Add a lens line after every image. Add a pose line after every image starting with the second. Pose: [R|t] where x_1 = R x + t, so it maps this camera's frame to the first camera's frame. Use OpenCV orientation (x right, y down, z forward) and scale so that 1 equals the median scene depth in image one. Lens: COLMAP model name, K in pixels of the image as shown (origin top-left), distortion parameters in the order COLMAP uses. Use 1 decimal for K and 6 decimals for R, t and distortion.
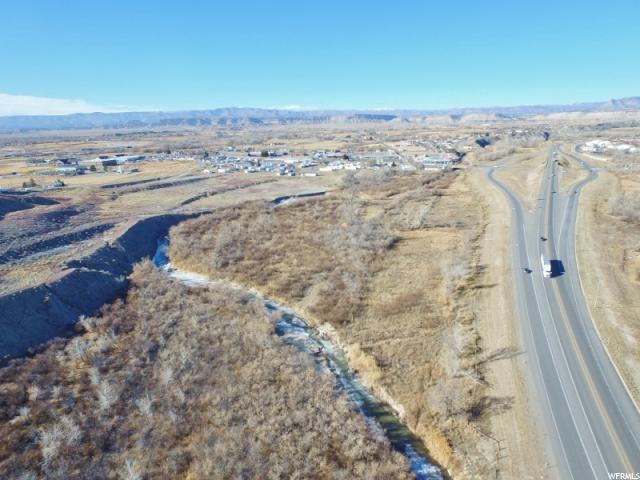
lens RADIAL K [[369.8, 0, 321.7], [0, 369.8, 238.4], [0, 0, 1]] dist [-0.015173, 0.011650]
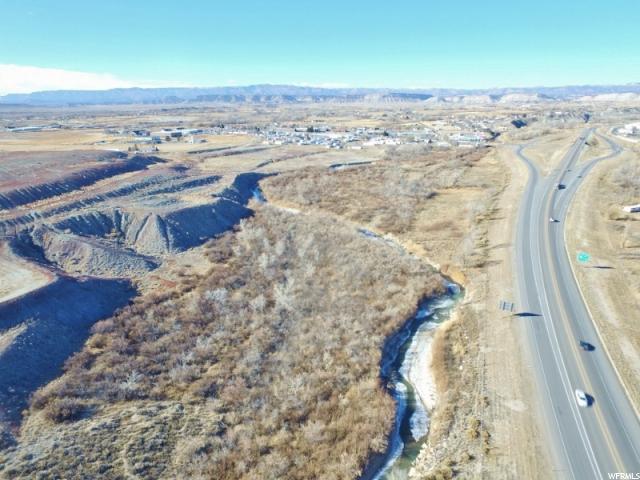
lens RADIAL K [[369.8, 0, 318.8], [0, 369.8, 241.7], [0, 0, 1]] dist [-0.015173, 0.011650]
pose [[0.996036, 0.043525, -0.077581, -0.053088], [-0.038690, 0.997278, 0.062764, 0.059532], [0.080102, -0.059513, 0.995009, -0.192786]]
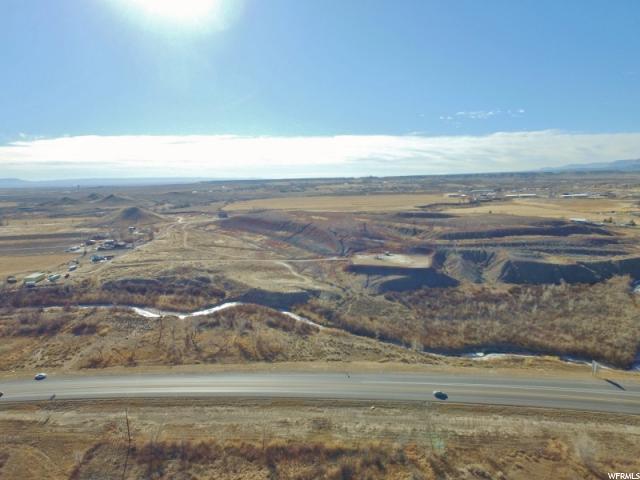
lens RADIAL K [[369.8, 0, 321.5], [0, 369.8, 238.9], [0, 0, 1]] dist [-0.015173, 0.011650]
pose [[0.143993, 0.177798, -0.973475, 0.397135], [-0.268684, 0.953797, 0.134461, 0.022976], [0.952405, 0.242196, 0.185112, -0.267757]]
